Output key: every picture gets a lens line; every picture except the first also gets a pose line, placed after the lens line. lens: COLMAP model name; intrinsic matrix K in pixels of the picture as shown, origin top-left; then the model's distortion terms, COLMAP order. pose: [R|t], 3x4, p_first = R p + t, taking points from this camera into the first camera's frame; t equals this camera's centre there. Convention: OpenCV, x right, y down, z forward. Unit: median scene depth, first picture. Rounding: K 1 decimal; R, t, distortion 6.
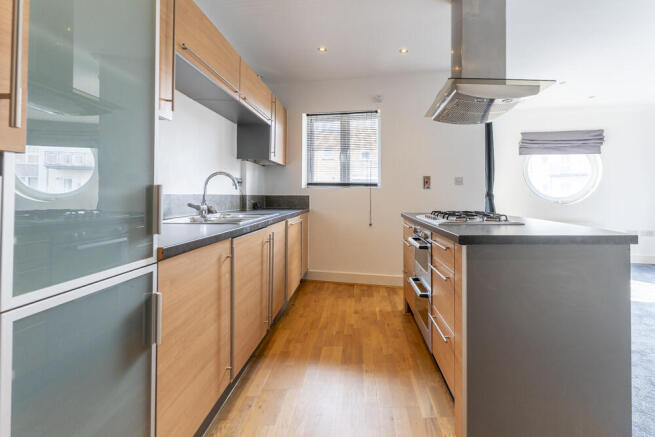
lens RADIAL K [[337.7, 0, 327.5], [0, 337.7, 218.5], [0, 0, 1]] dist [0.002693, 0.000425]
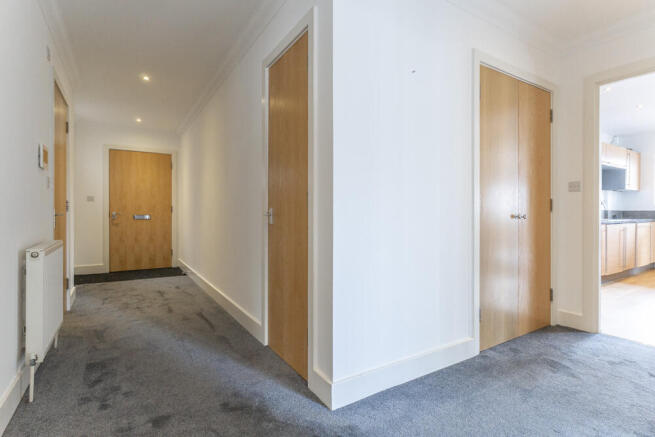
lens RADIAL K [[337.7, 0, 327.5], [0, 337.7, 218.5], [0, 0, 1]] dist [0.002693, 0.000425]
pose [[0.624472, -0.002230, -0.781044, 0.250374], [-0.042249, 0.998435, -0.036630, 0.108666], [0.779904, 0.055873, 0.623401, -1.371060]]
